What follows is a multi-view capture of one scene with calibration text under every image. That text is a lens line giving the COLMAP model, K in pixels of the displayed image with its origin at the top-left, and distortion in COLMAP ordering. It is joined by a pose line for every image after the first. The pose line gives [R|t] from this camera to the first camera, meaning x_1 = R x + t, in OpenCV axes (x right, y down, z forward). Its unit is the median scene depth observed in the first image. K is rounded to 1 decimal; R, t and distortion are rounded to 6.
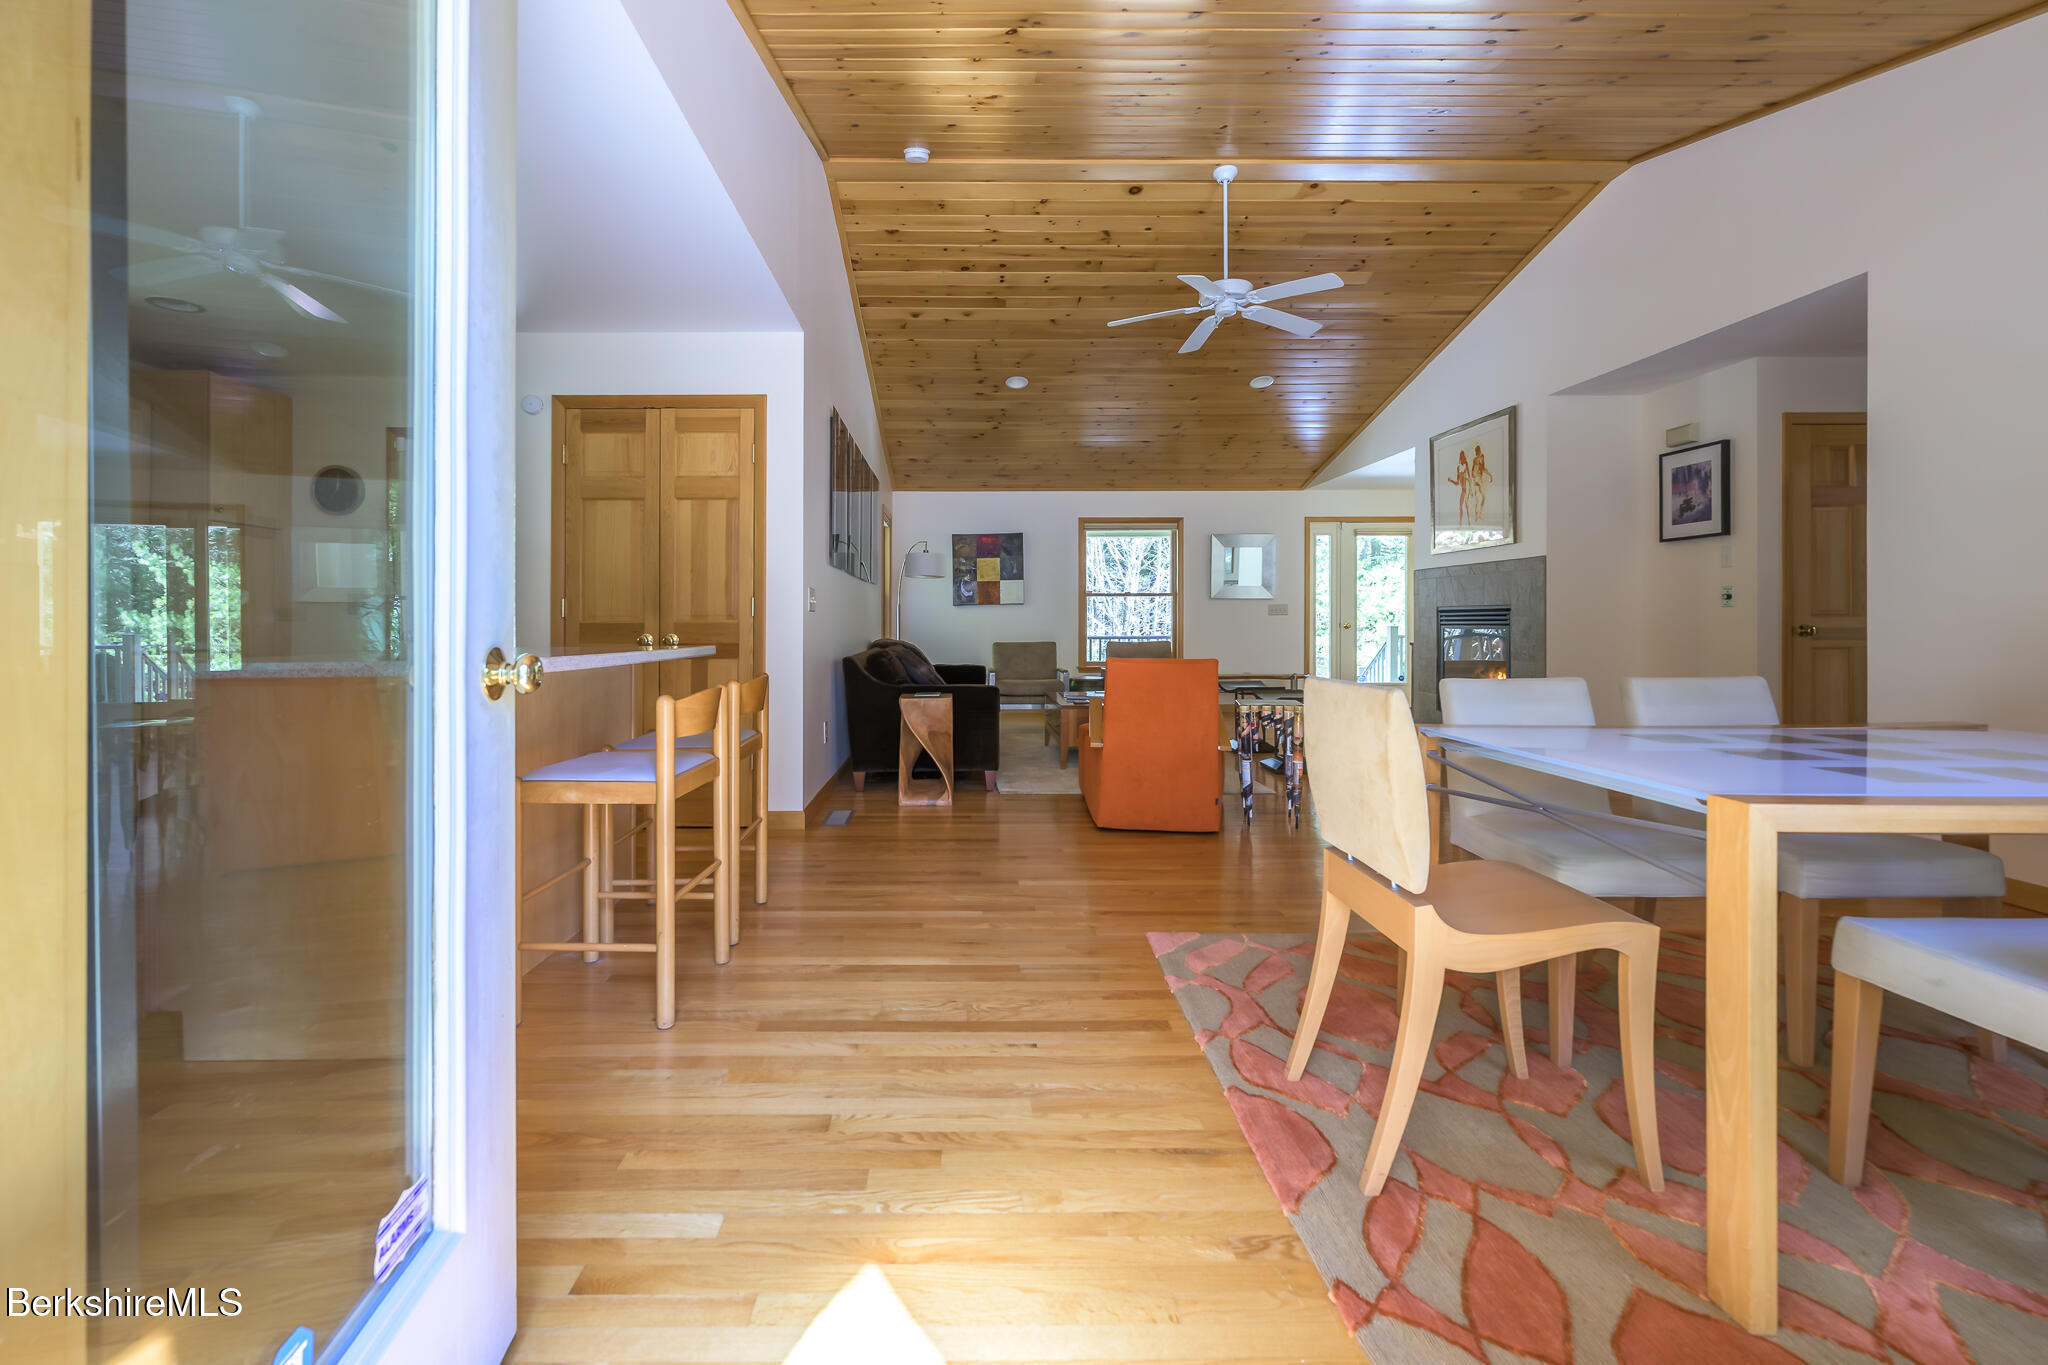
lens RADIAL K [[818.5, 0, 986.4], [0, 818.5, 620.2], [0, 0, 1]] dist [-0.000328, -0.000025]
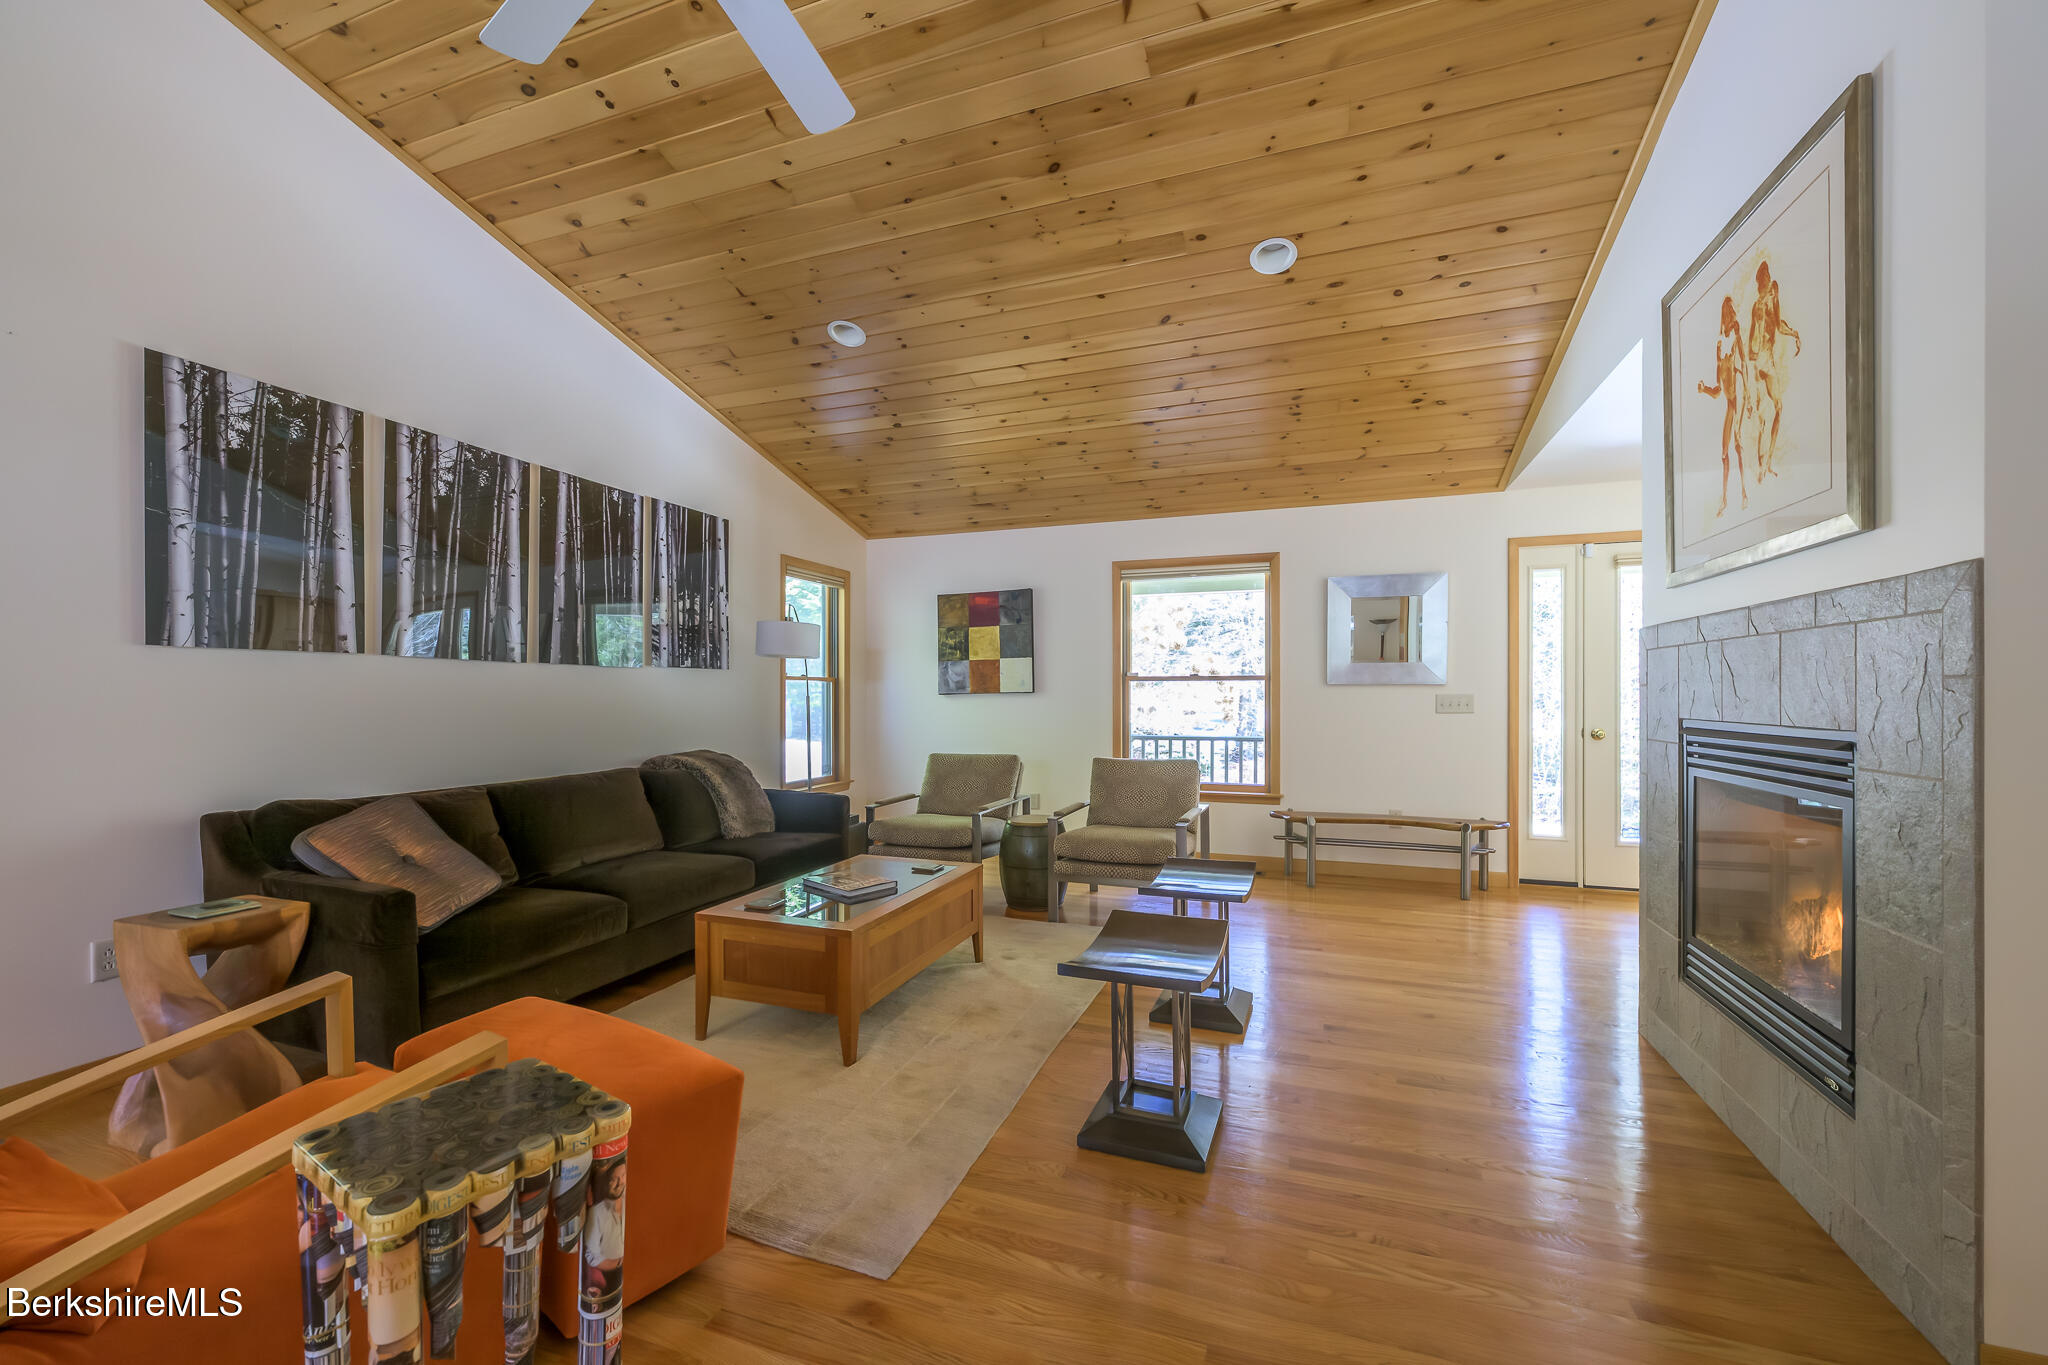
lens RADIAL K [[818.5, 0, 1021.3], [0, 818.5, 686.8], [0, 0, 1]] dist [-0.000328, -0.000025]
pose [[0.936748, 0.001454, -0.350002, 0.273785], [-0.005061, 0.999943, -0.009389, -0.018349], [0.349969, 0.010567, 0.936702, 0.362755]]
